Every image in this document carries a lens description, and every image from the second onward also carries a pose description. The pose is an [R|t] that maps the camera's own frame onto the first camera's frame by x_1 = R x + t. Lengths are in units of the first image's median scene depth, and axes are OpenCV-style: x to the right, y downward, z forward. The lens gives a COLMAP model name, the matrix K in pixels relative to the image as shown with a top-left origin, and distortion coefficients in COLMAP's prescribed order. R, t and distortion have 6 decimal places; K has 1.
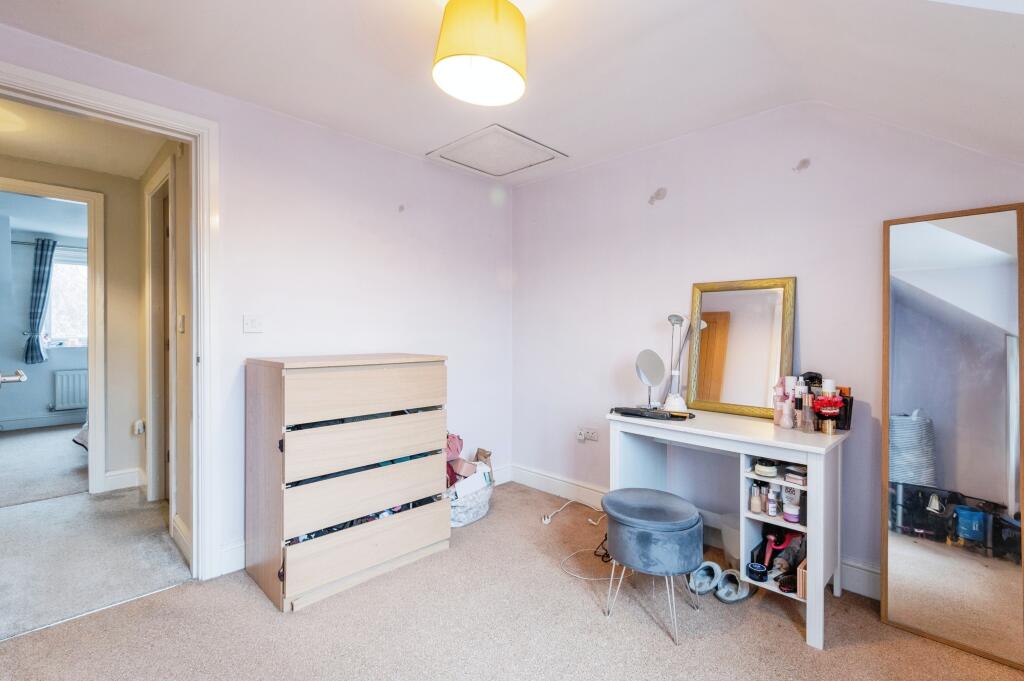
lens RADIAL K [[466.7, 0, 508.7], [0, 466.7, 336.0], [0, 0, 1]] dist [-0.005178, -0.000956]
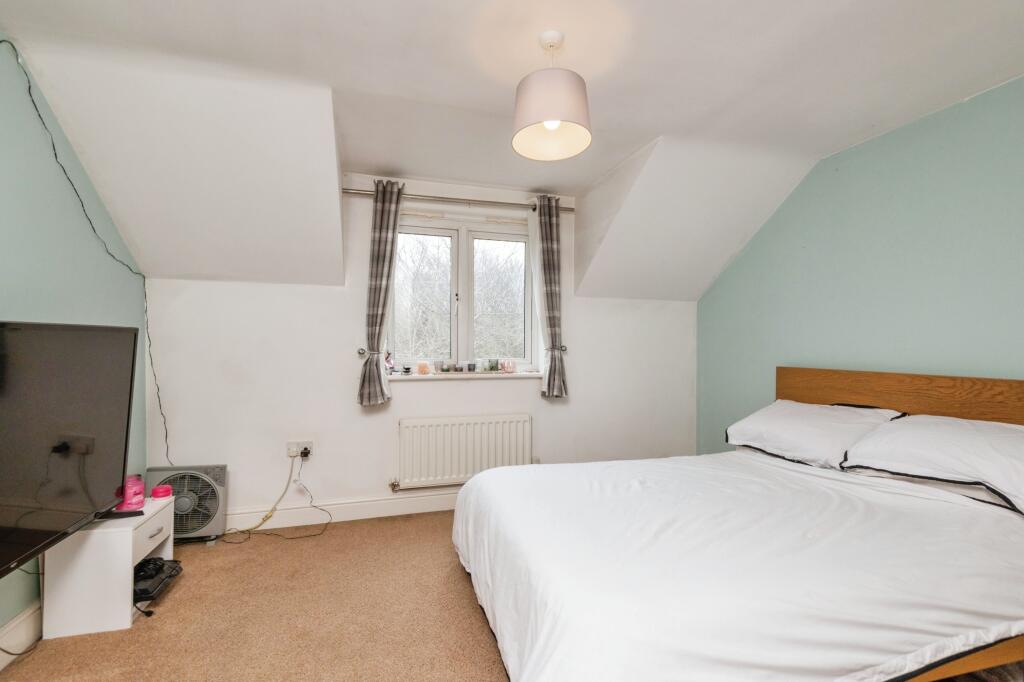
lens RADIAL K [[466.7, 0, 514.3], [0, 466.7, 344.4], [0, 0, 1]] dist [-0.005178, -0.000956]
pose [[0.874850, -0.010177, -0.484287, -0.602035], [0.003097, 0.999876, -0.015417, -0.006522], [0.484384, 0.011988, 0.874774, 0.590949]]
